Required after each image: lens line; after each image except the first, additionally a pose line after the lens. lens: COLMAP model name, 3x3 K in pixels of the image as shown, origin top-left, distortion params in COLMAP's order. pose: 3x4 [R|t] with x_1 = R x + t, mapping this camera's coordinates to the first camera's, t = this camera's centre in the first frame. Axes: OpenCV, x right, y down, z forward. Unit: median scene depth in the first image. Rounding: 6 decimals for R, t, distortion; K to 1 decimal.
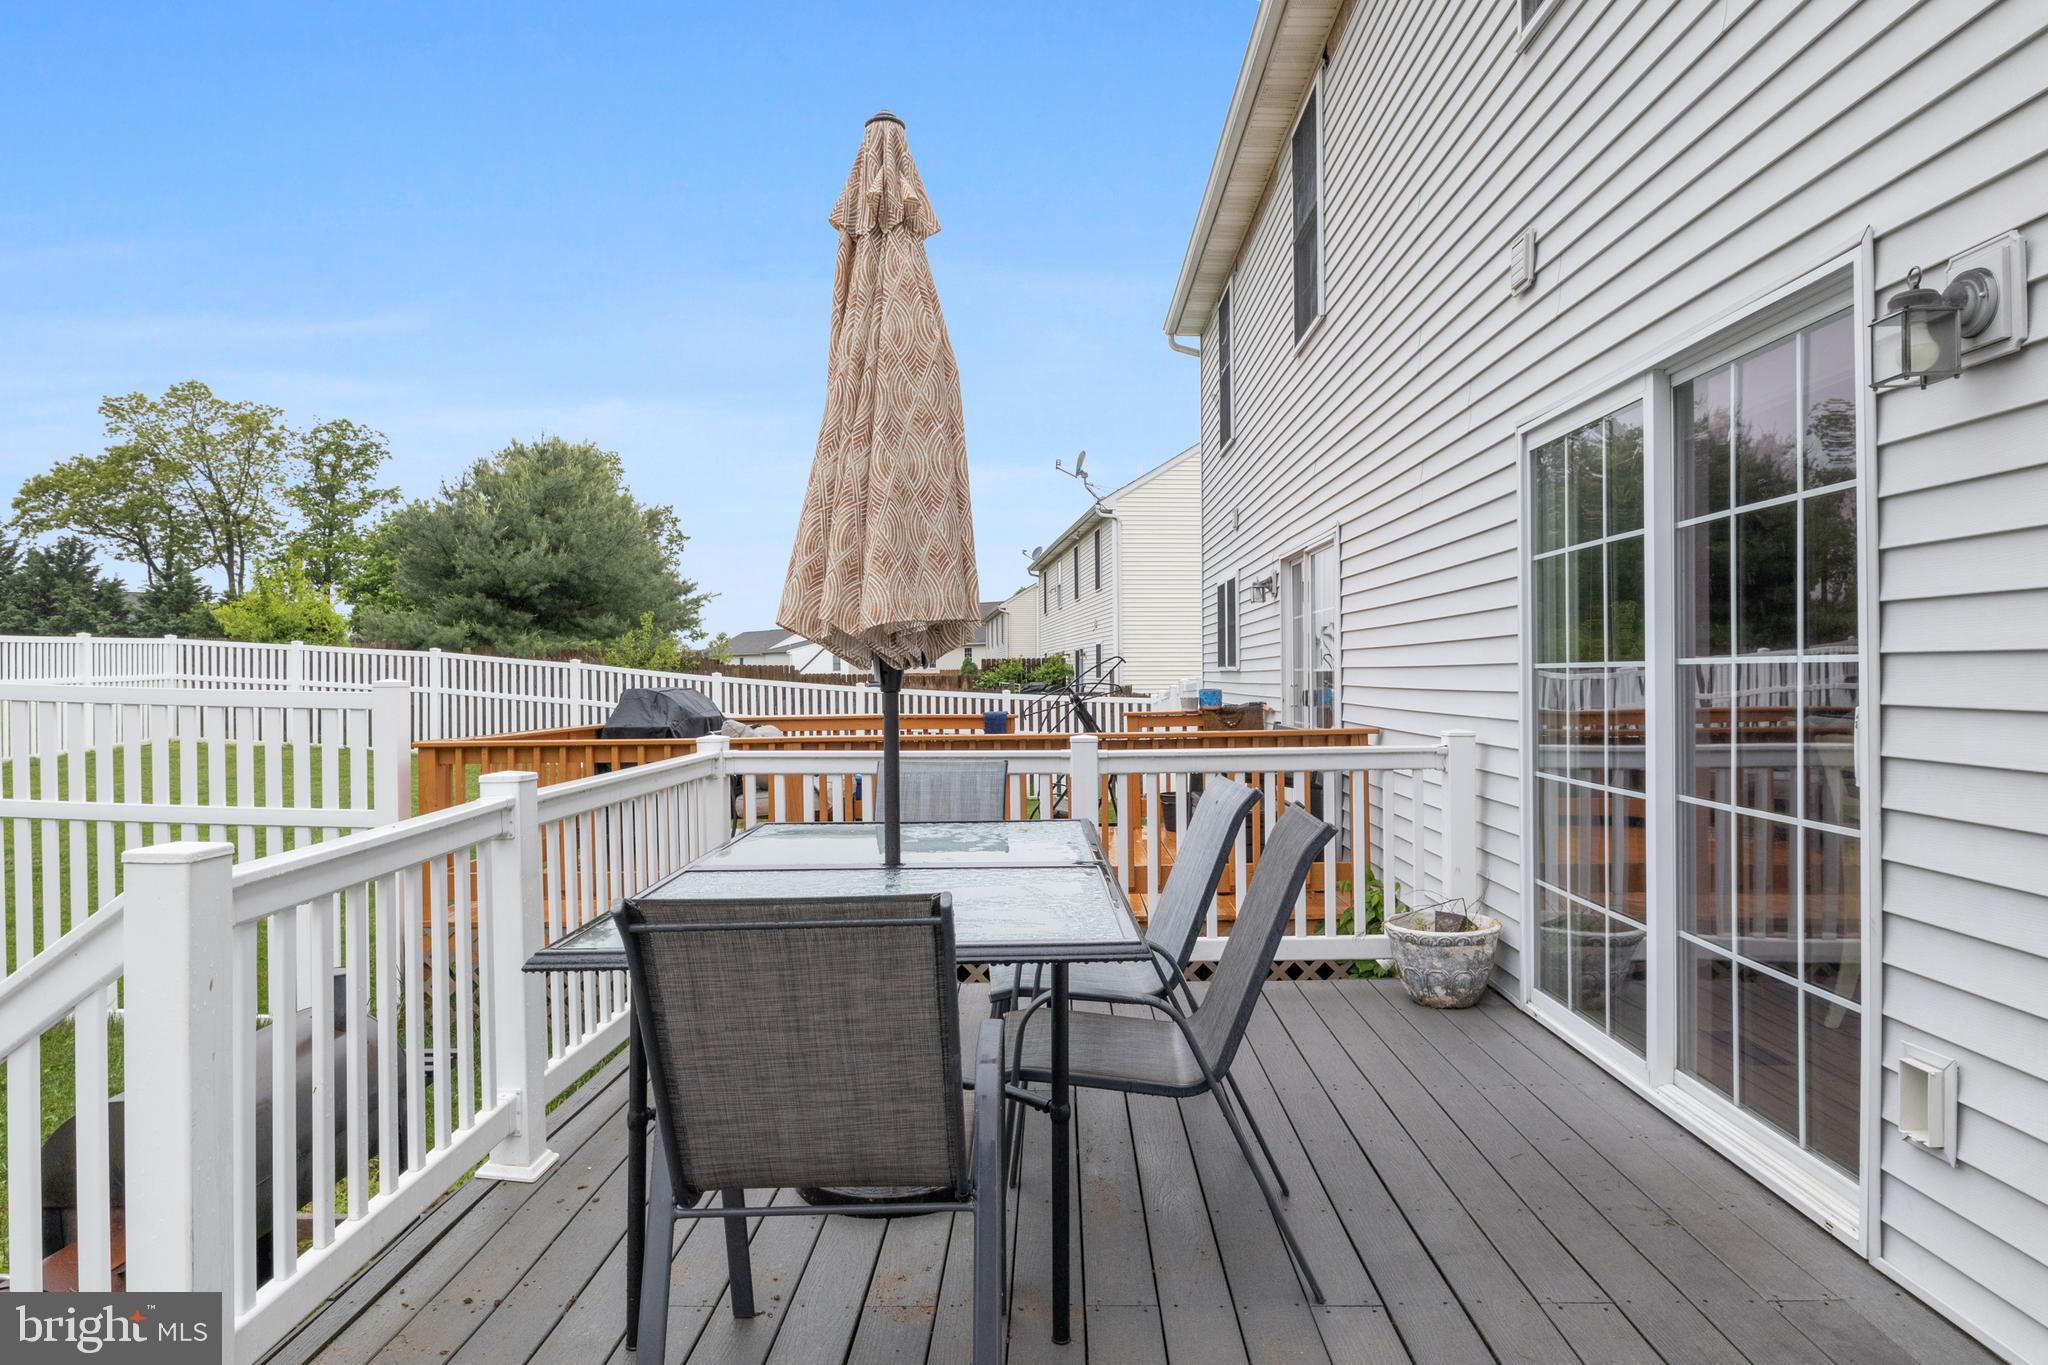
lens RADIAL K [[1185.9, 0, 1028.5], [0, 1185.9, 672.9], [0, 0, 1]] dist [-0.006121, -0.002552]
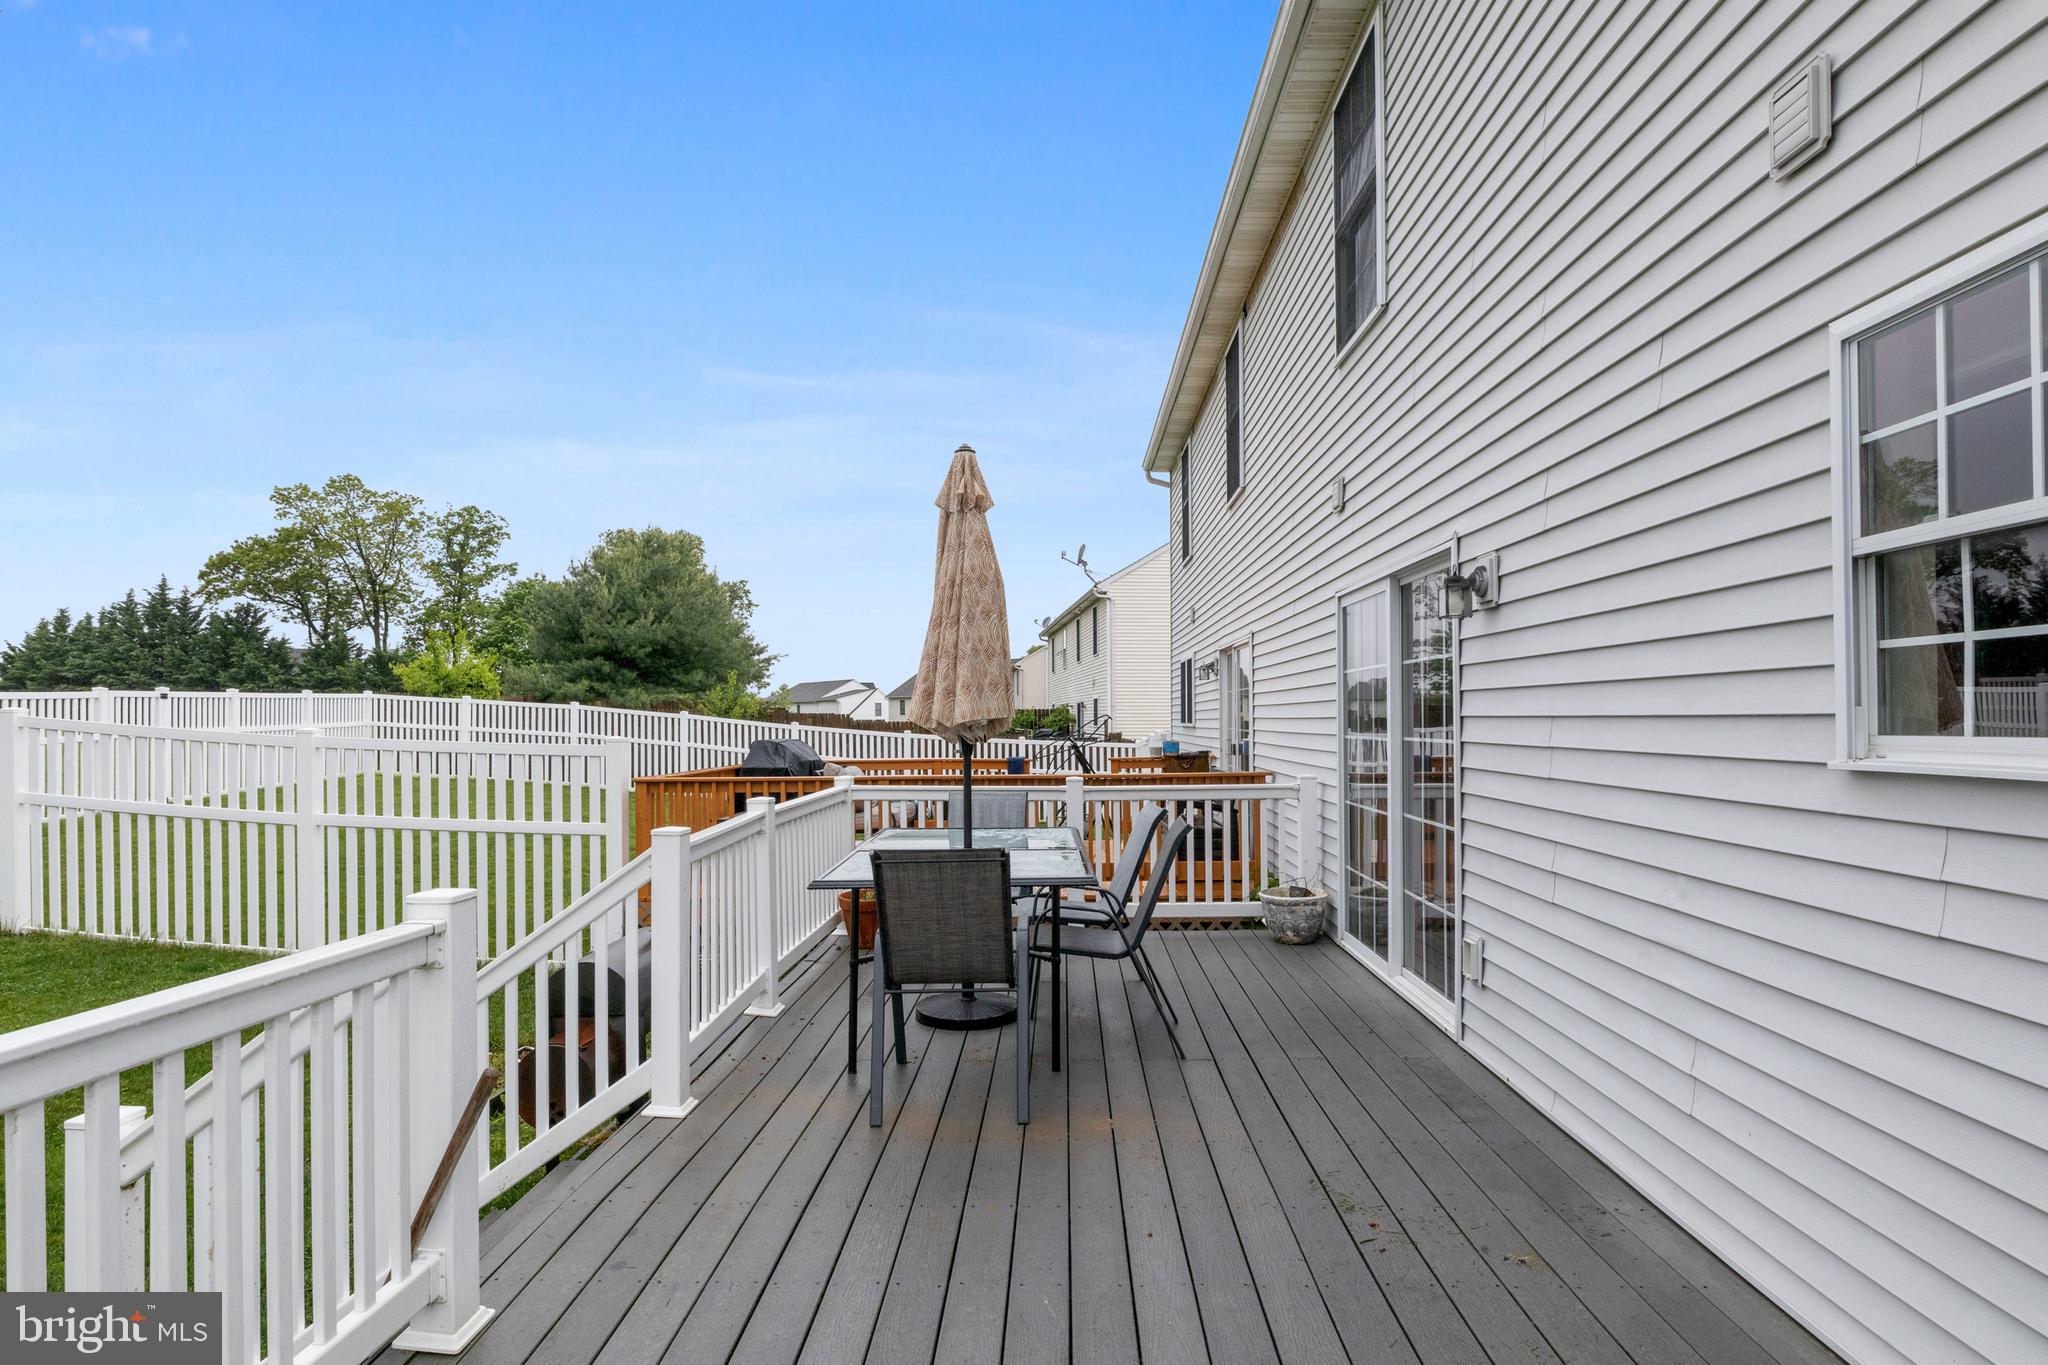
lens RADIAL K [[1014.7, 0, 1026.1], [0, 1014.7, 695.4], [0, 0, 1]] dist [-0.005653, -0.000324]
pose [[0.999913, 0.003228, -0.012761, -0.001040], [-0.003500, 0.999766, -0.021336, -0.013366], [0.012689, 0.021379, 0.999691, -0.179560]]
